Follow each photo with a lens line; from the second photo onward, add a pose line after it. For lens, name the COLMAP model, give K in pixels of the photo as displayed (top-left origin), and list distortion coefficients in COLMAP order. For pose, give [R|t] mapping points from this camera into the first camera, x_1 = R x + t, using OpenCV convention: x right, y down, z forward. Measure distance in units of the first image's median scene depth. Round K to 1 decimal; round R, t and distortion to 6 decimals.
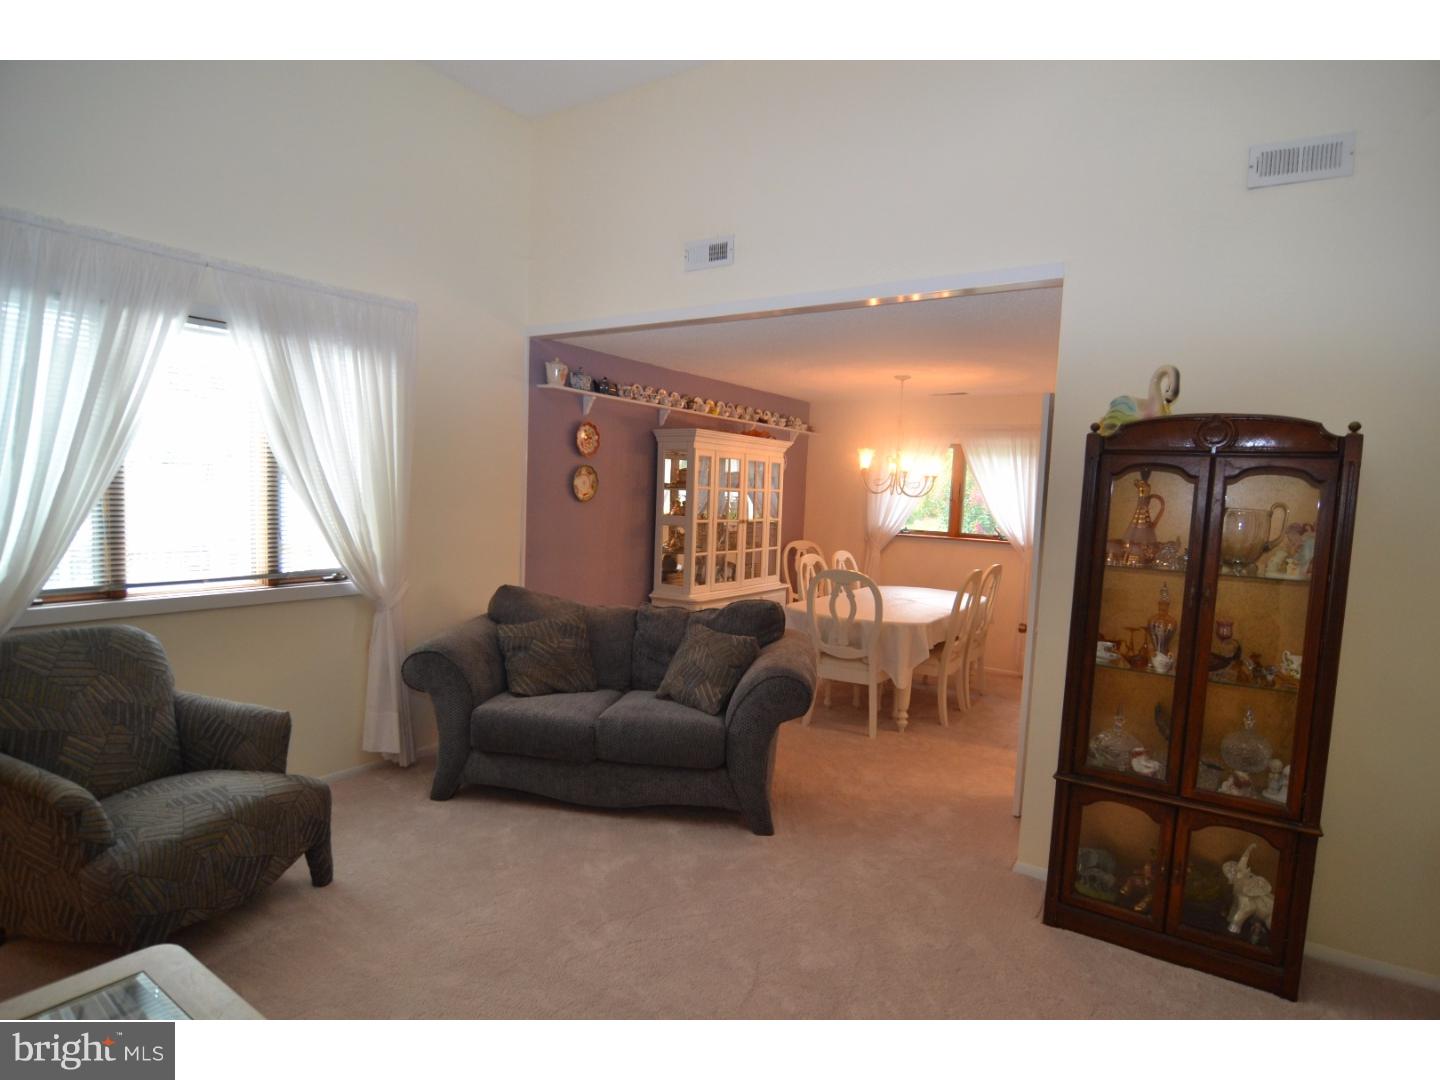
lens RADIAL K [[746.3, 0, 720.0], [0, 746.3, 540.0], [0, 0, 1]] dist [-0.000734, -0.000054]
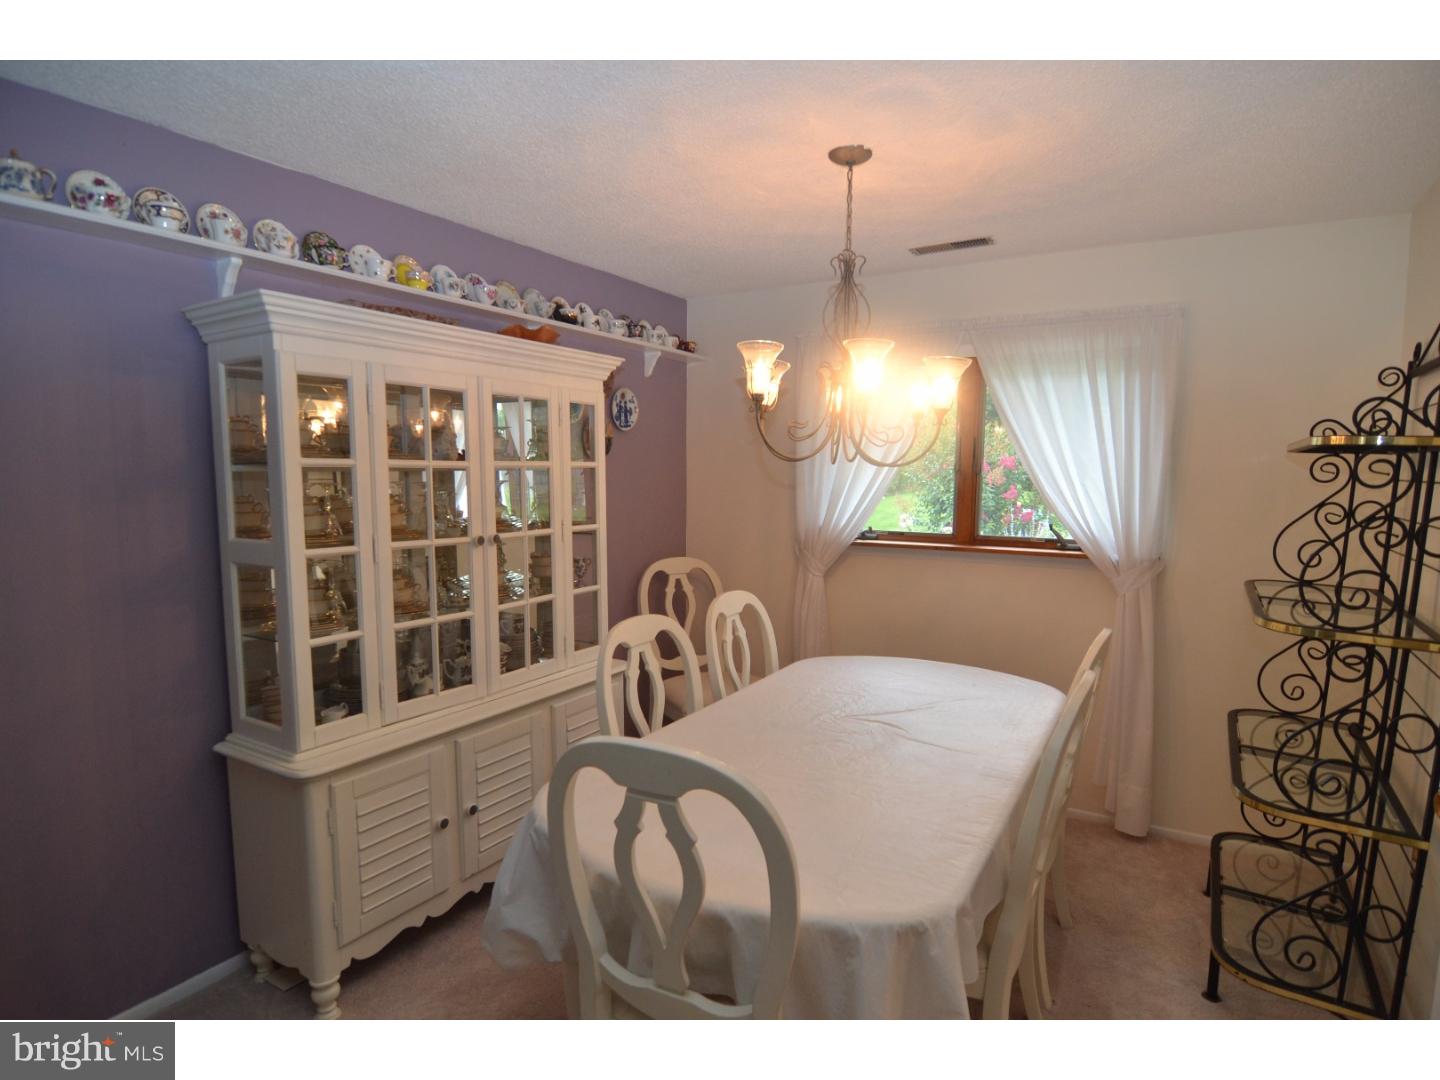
lens RADIAL K [[760.3, 0, 720.0], [0, 760.3, 540.0], [0, 0, 1]] dist [0.002603, 0.000199]
pose [[0.998142, -0.038276, 0.047410, 0.131028], [0.037008, 0.998941, 0.027343, -0.028954], [-0.048407, -0.025537, 0.998501, 0.524758]]
